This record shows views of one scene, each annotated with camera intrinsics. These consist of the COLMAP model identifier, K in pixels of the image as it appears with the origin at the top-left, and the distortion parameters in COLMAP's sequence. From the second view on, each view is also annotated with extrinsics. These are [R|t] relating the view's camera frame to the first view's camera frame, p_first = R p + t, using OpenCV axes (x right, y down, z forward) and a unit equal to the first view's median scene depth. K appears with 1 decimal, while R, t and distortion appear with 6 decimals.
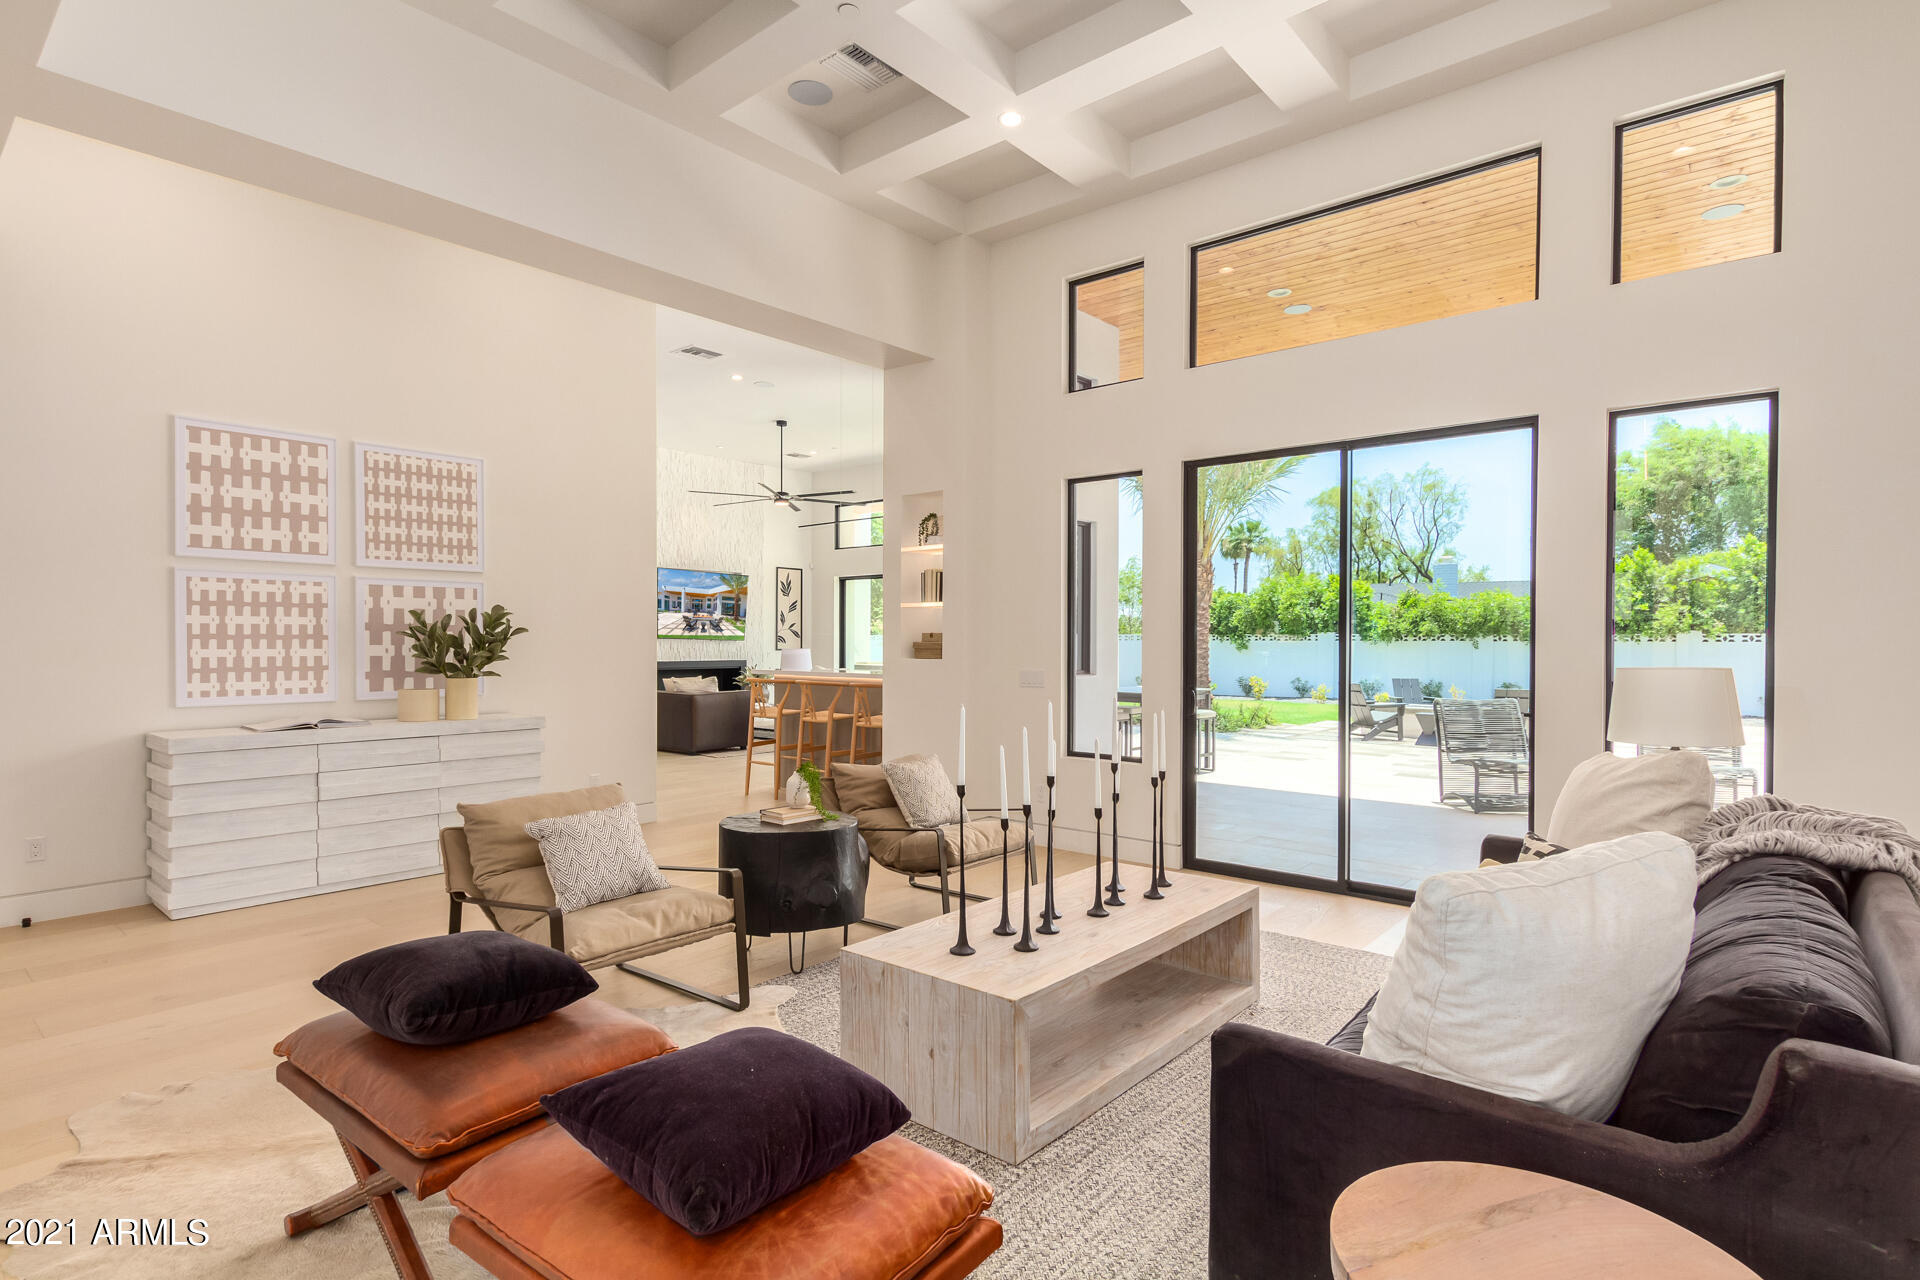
lens RADIAL K [[975.7, 0, 963.6], [0, 975.7, 619.8], [0, 0, 1]] dist [0.019342, 0.000161]
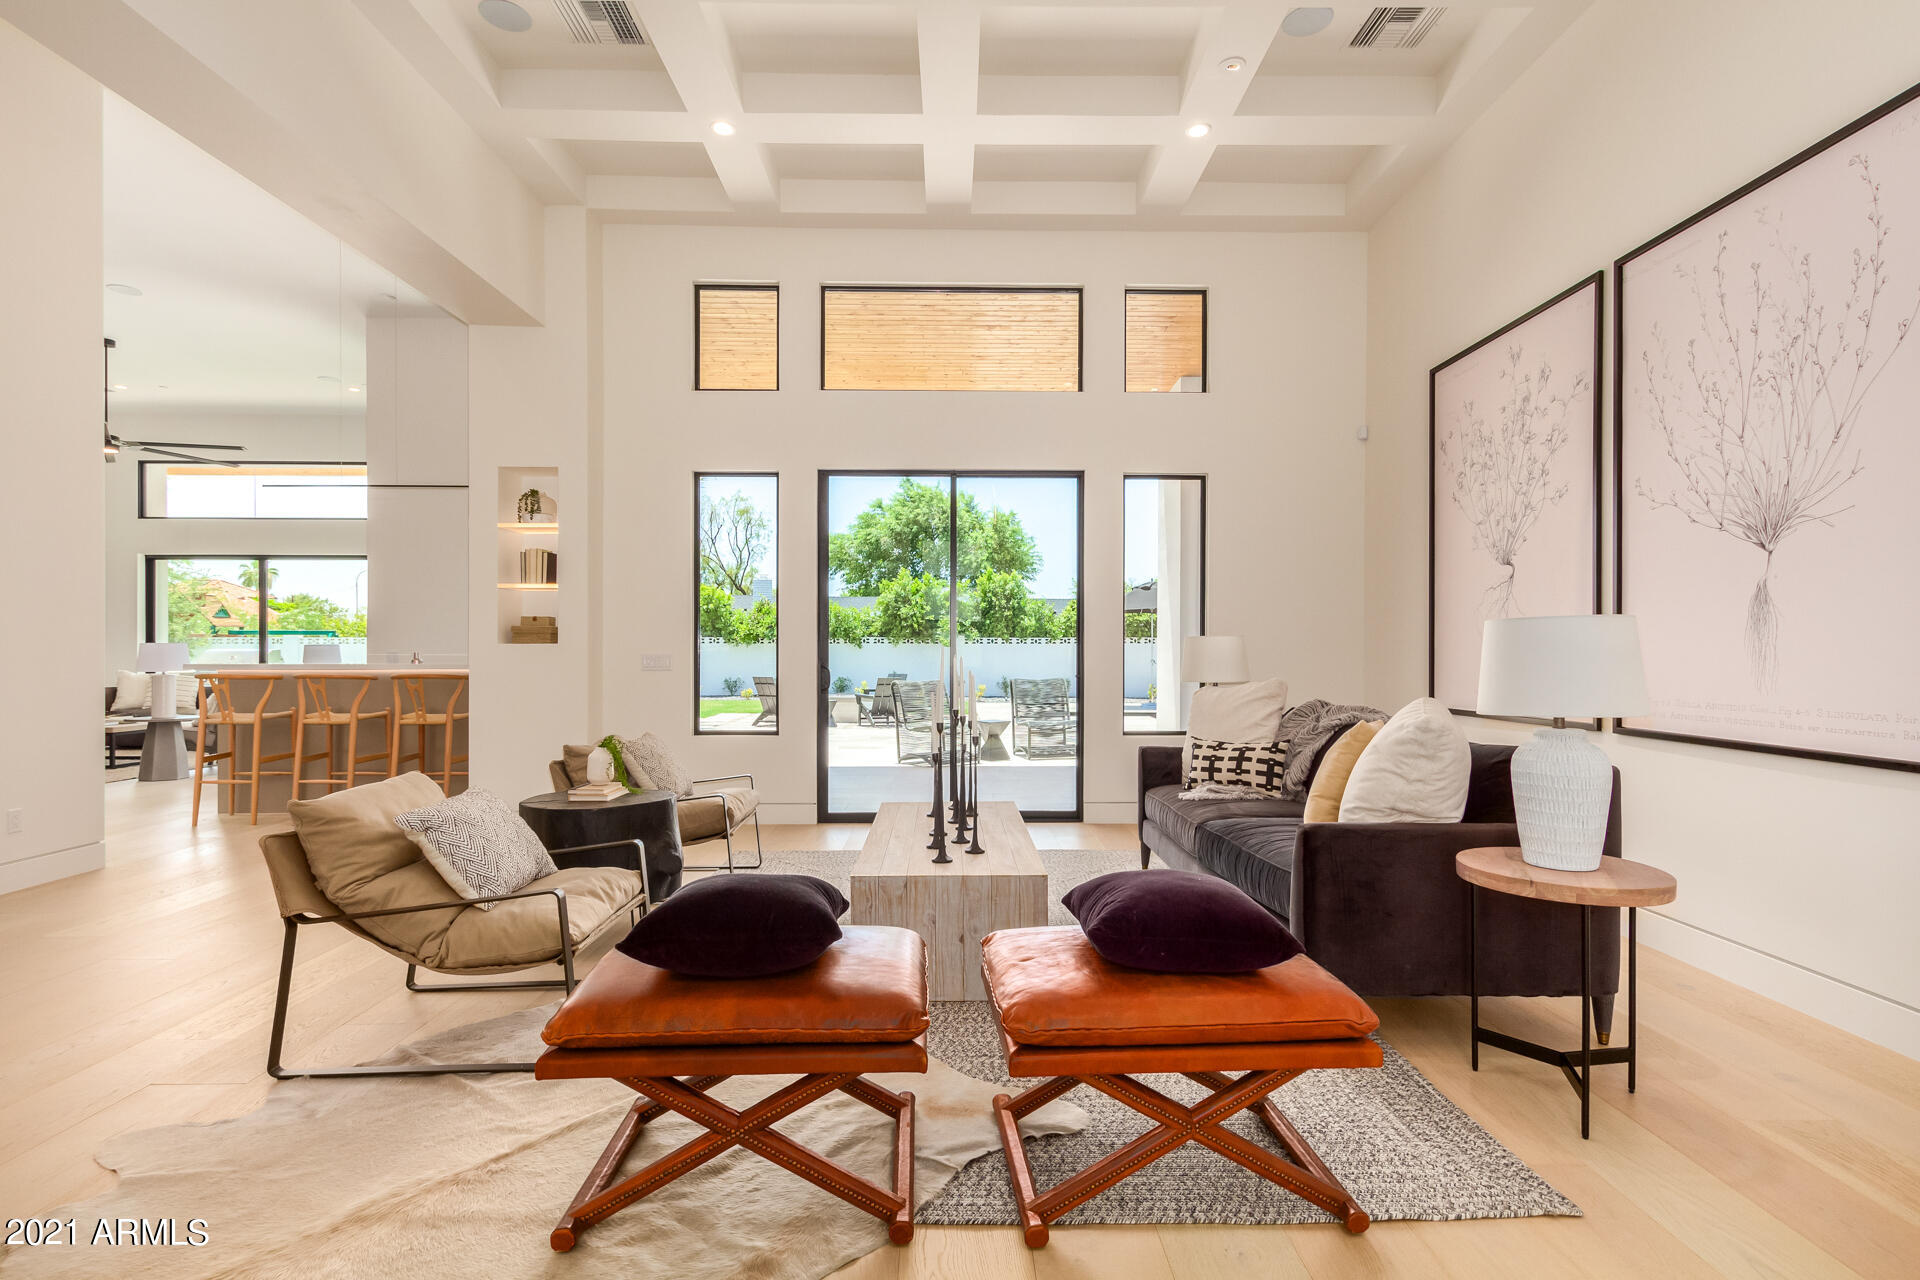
lens RADIAL K [[938.6, 0, 964.8], [0, 938.6, 620.2], [0, 0, 1]] dist [0.013675, -0.000124]
pose [[0.757466, 0.018877, 0.652601, -0.315407], [-0.012499, 0.999818, -0.014413, 0.025448], [-0.652755, 0.002760, 0.757564, 0.044900]]
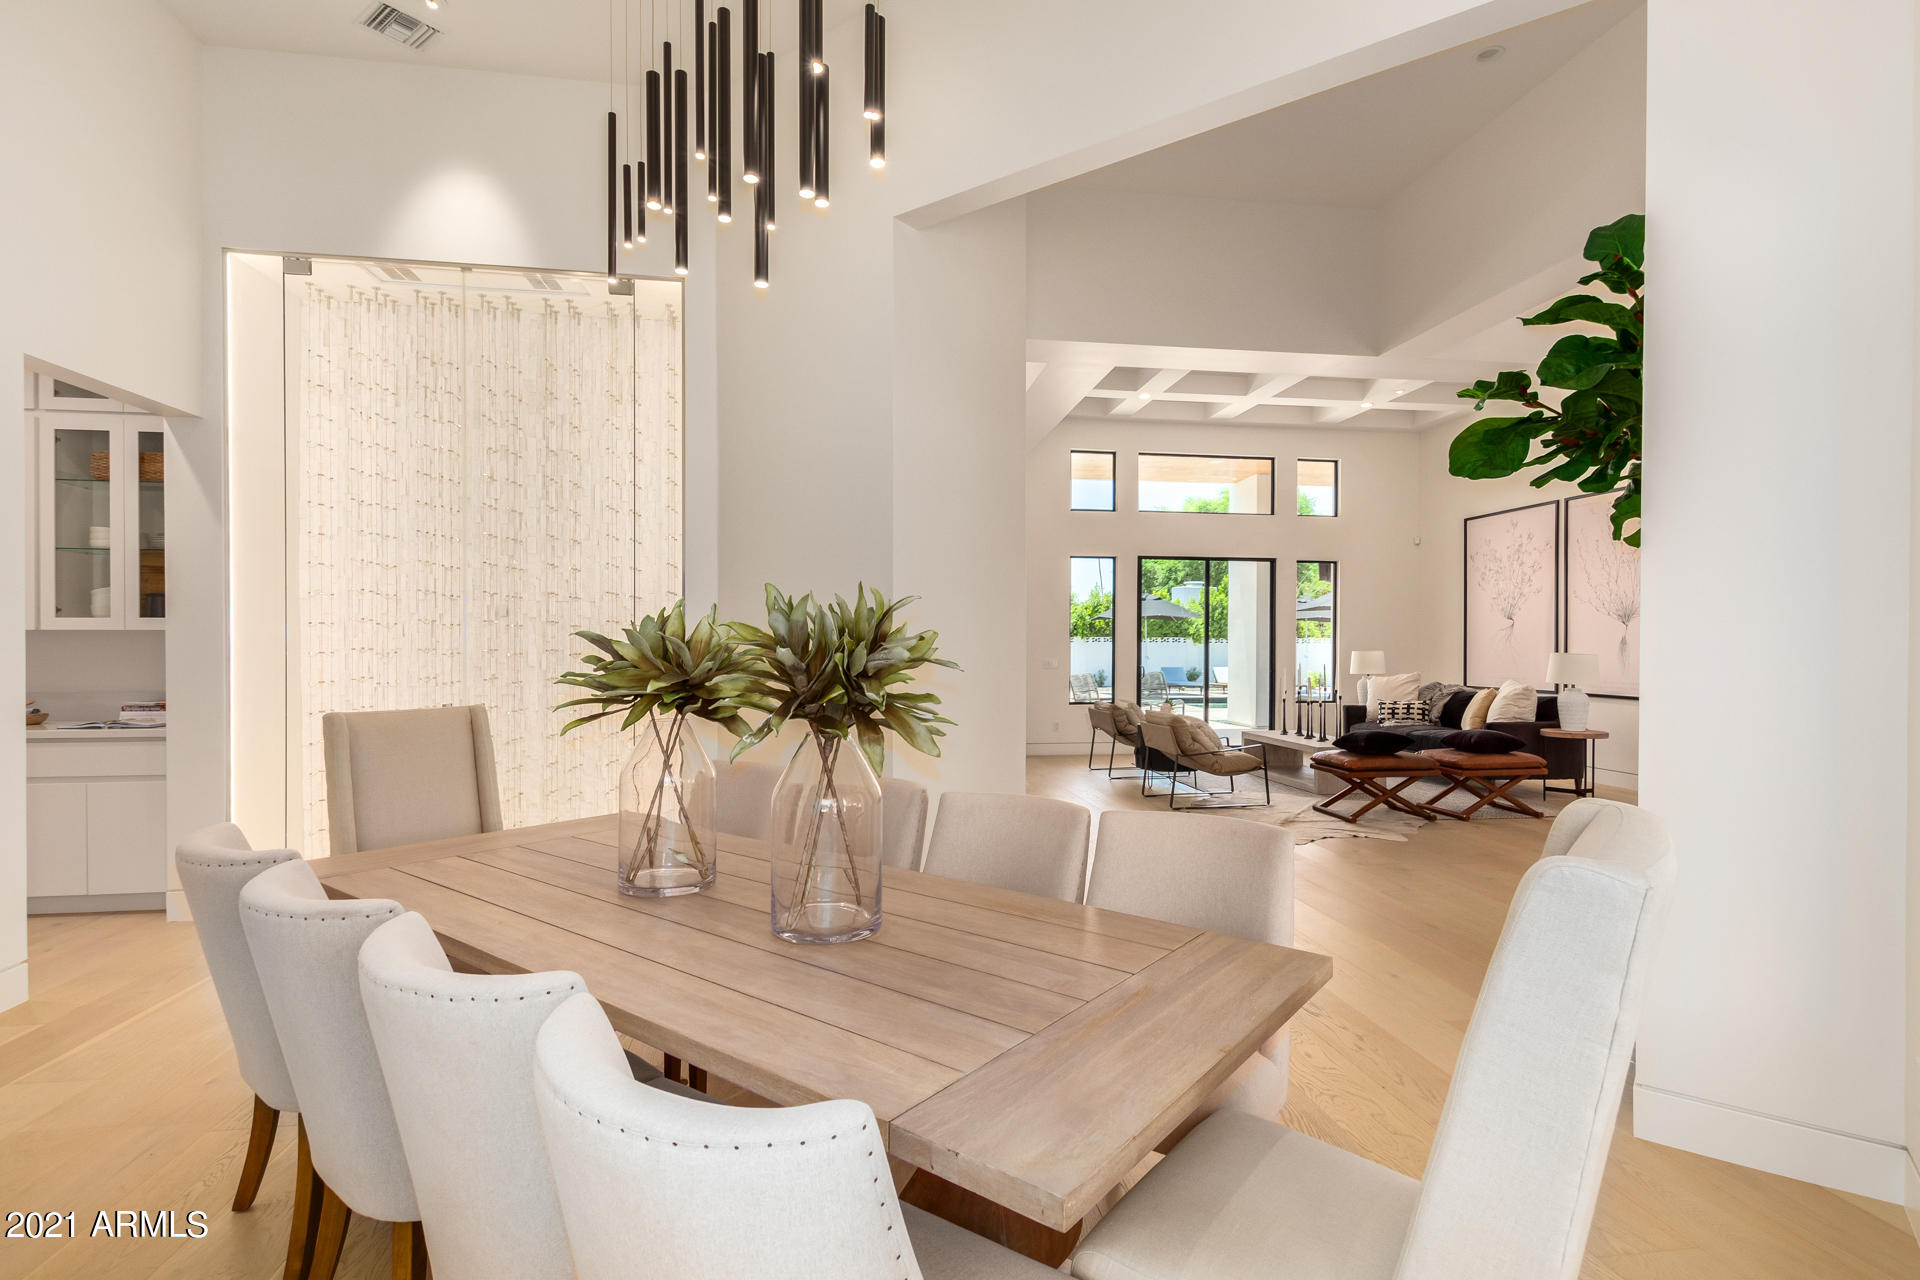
lens RADIAL K [[938.6, 0, 964.8], [0, 938.6, 620.2], [0, 0, 1]] dist [0.013675, -0.000124]
pose [[0.666487, 0.014475, 0.745376, -1.332433], [-0.012772, 0.999886, -0.007998, -0.007985], [-0.745407, -0.004189, 0.666596, -0.051908]]
